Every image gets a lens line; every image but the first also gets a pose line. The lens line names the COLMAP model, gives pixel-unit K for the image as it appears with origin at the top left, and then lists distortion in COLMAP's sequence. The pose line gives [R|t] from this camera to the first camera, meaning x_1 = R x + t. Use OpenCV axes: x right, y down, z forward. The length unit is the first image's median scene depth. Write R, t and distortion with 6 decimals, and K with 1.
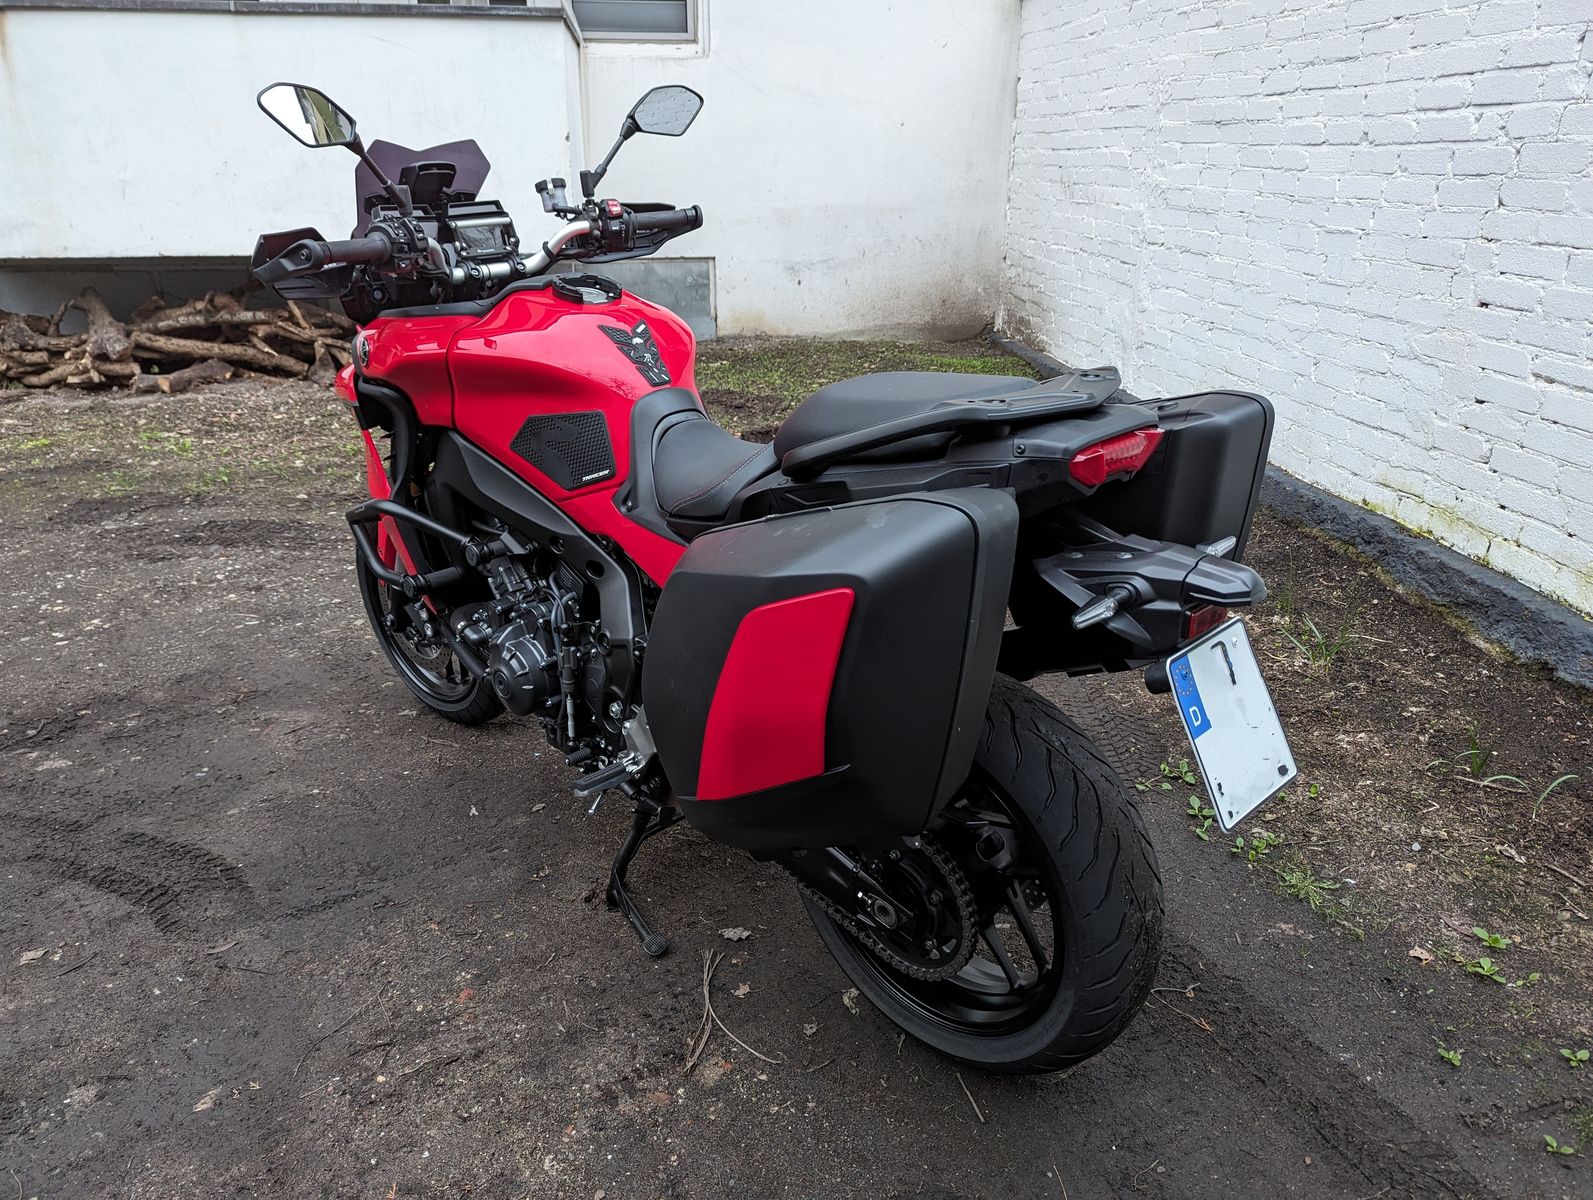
lens RADIAL K [[1119.2, 0, 796.5], [0, 1119.2, 600.0], [0, 0, 1]] dist [0.020150, -0.004002]
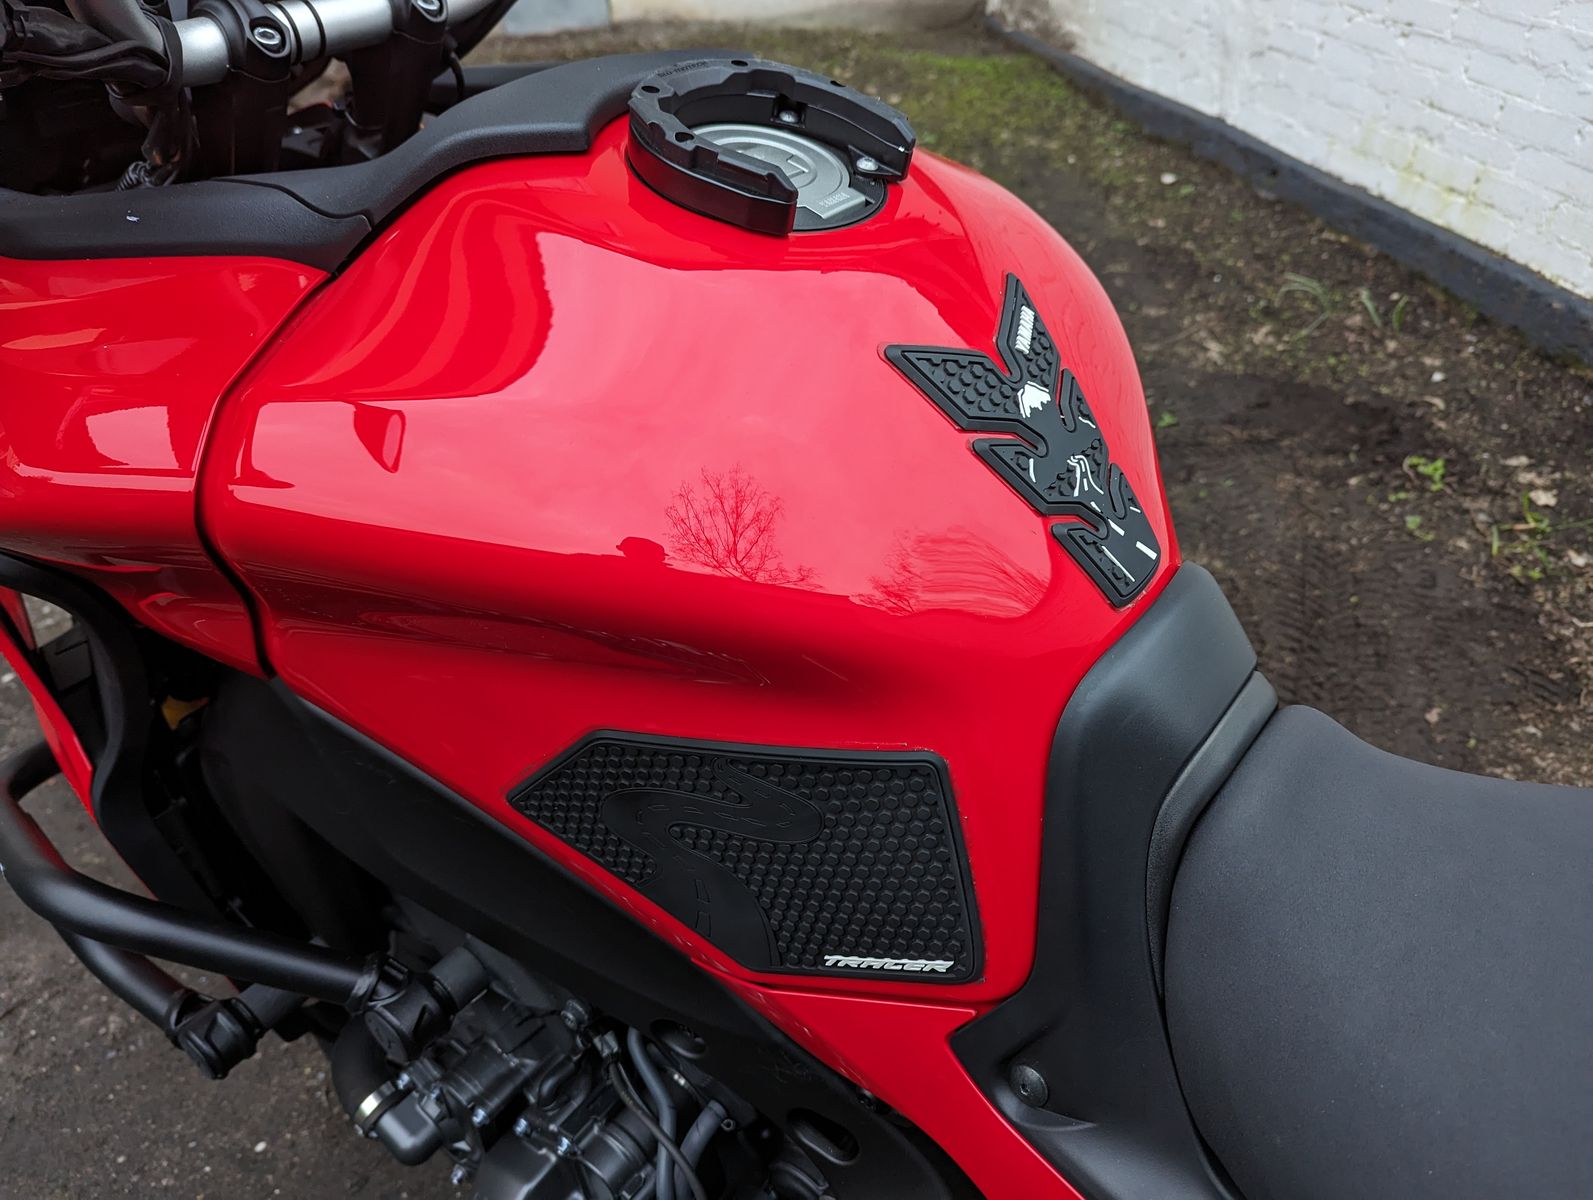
lens RADIAL K [[1146.0, 0, 796.5], [0, 1146.0, 600.0], [0, 0, 1]] dist [-0.002417, -0.002082]
pose [[0.992329, -0.056947, 0.109725, -0.151764], [0.027030, 0.966054, 0.256922, -0.174769], [-0.120631, -0.251986, 0.960183, 0.526754]]
